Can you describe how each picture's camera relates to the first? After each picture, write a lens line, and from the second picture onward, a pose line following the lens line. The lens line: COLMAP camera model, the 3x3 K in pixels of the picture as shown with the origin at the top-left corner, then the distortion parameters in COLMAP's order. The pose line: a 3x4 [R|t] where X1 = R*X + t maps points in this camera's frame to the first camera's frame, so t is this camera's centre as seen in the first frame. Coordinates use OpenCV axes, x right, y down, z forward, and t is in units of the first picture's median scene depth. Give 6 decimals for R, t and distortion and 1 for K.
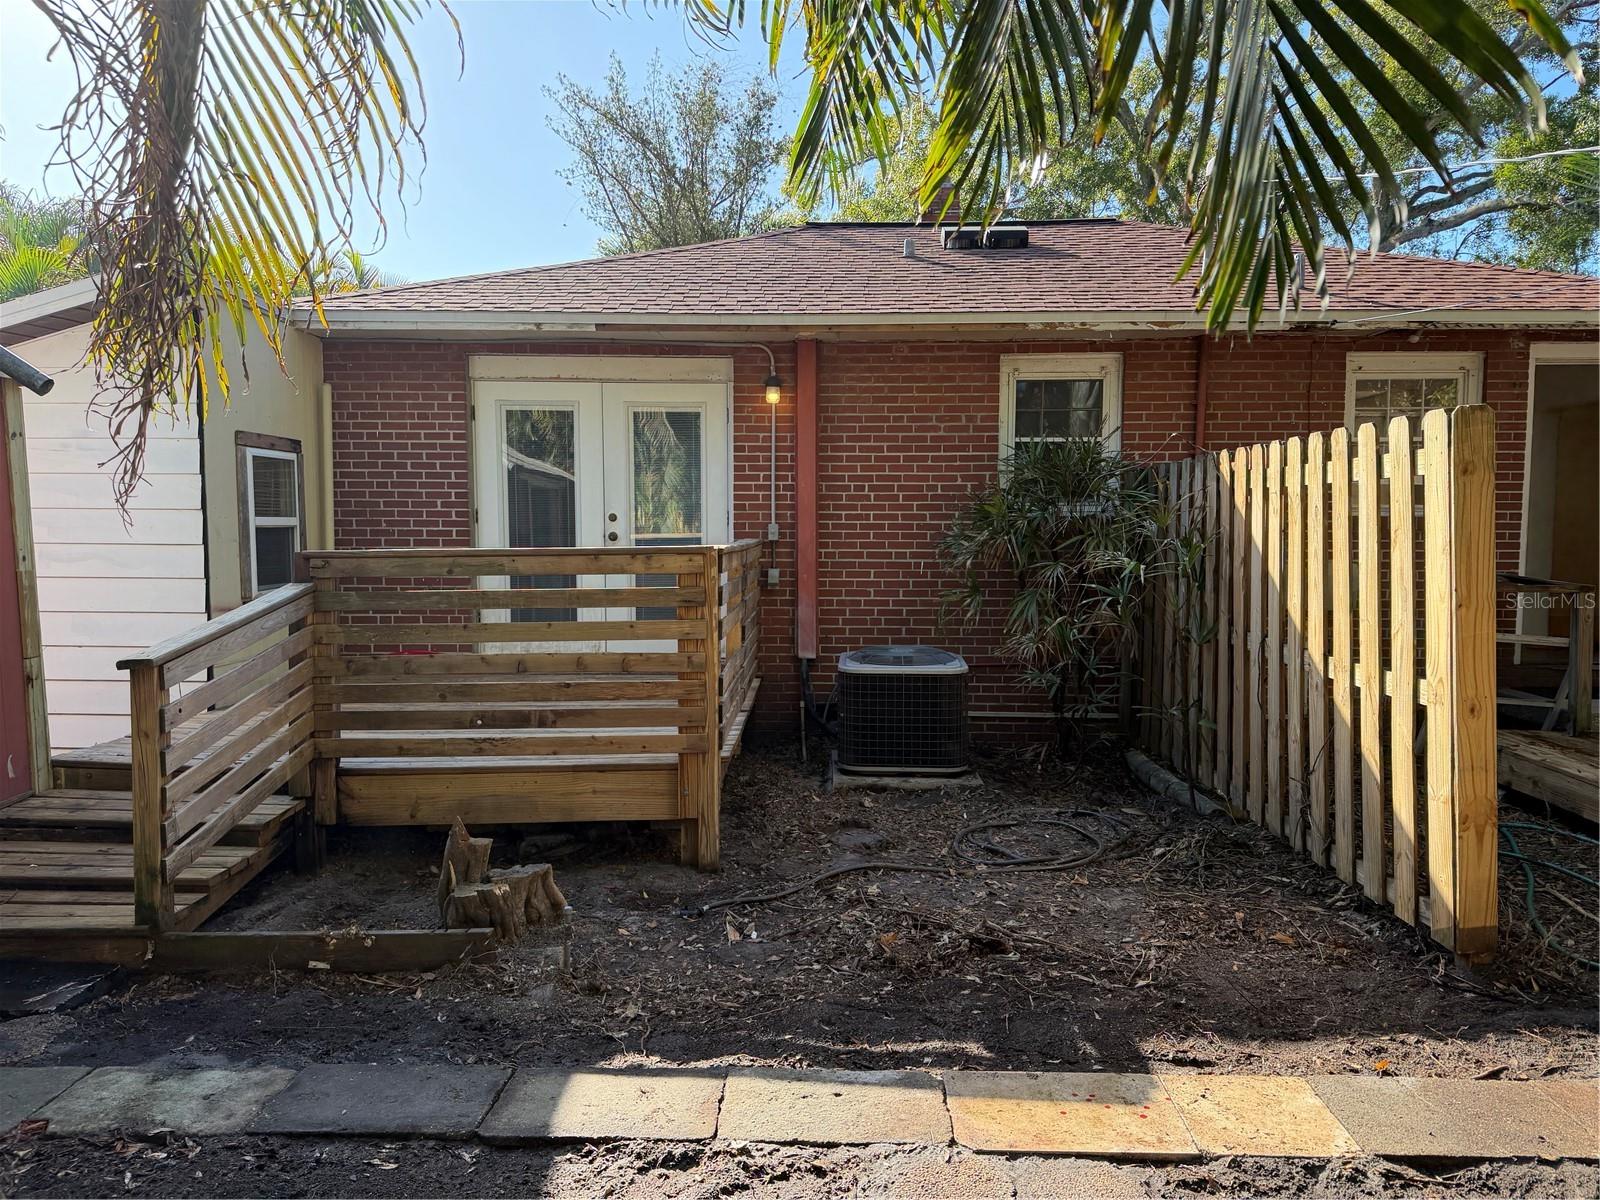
lens RADIAL K [[1113.5, 0, 787.5], [0, 1113.5, 607.4], [0, 0, 1]] dist [-0.001134, -0.014792]
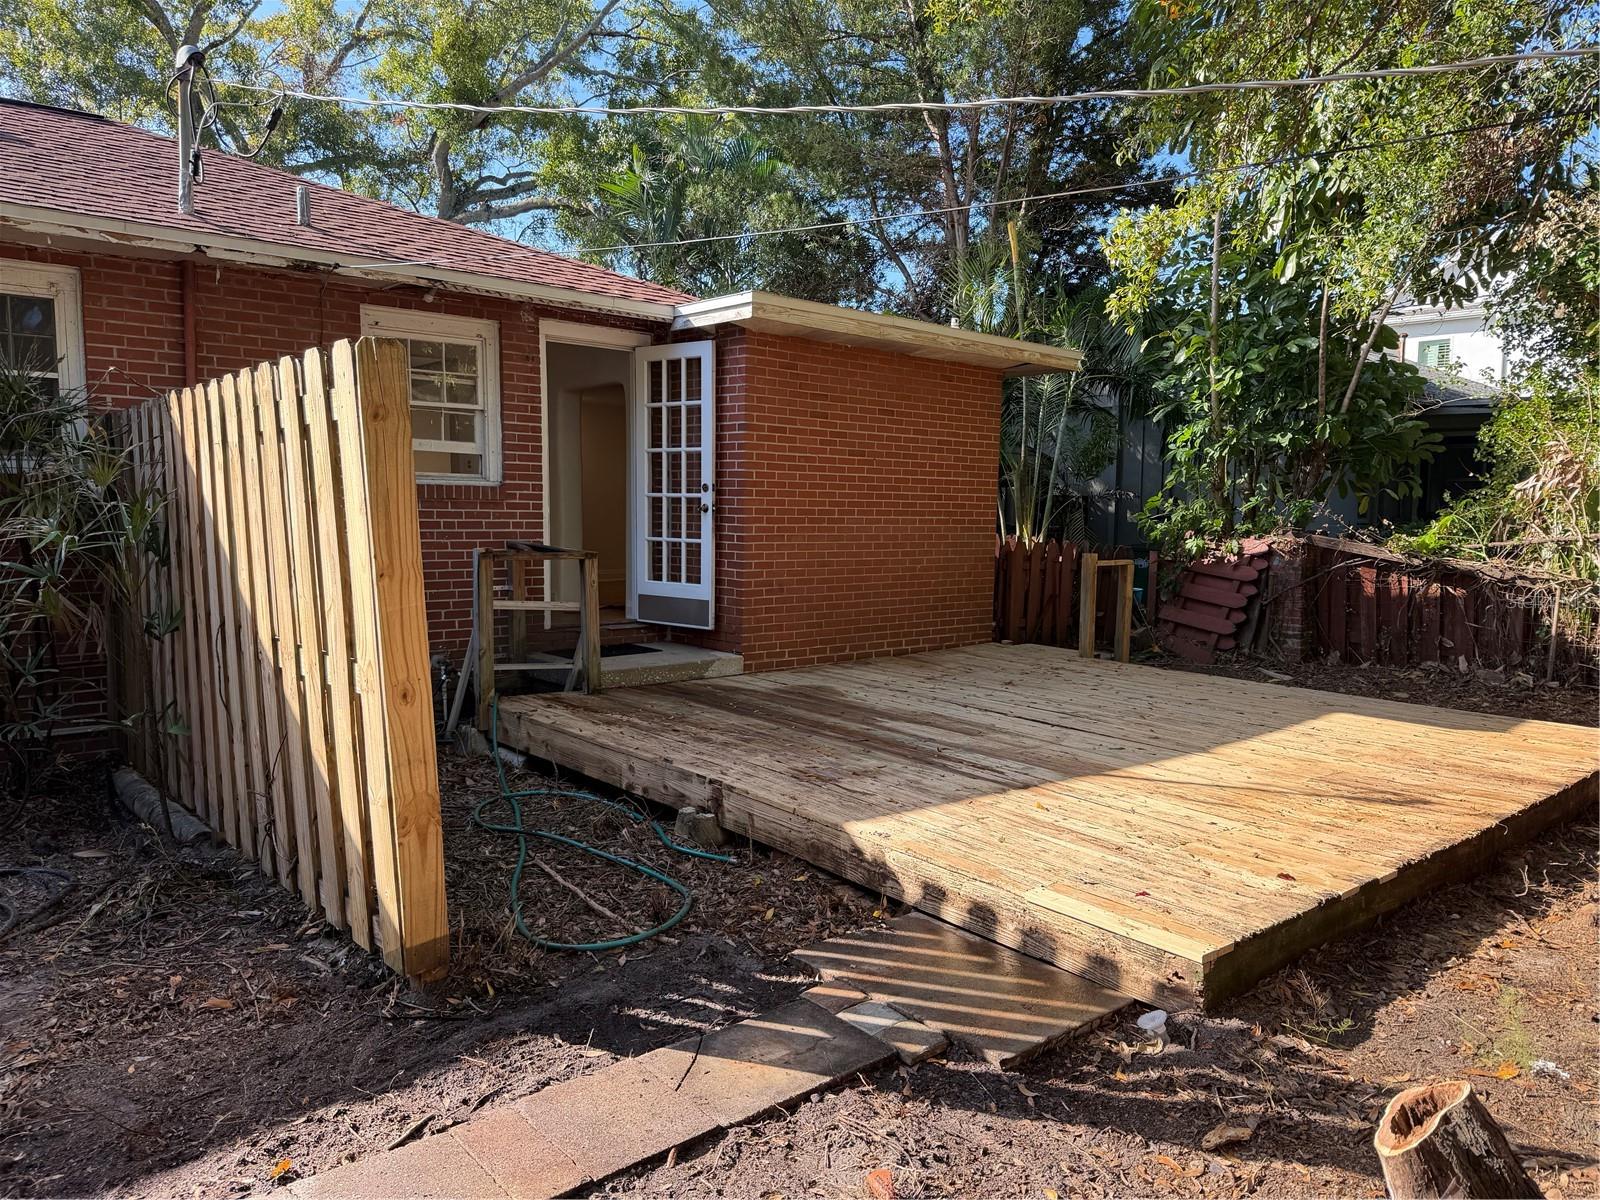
lens RADIAL K [[1113.5, 0, 803.1], [0, 1113.5, 600.5], [0, 0, 1]] dist [-0.001134, -0.014792]
pose [[0.726641, -0.048579, 0.685298, 0.163445], [0.038432, 0.998809, 0.030052, 0.002930], [-0.685942, 0.004501, 0.727643, 0.102204]]
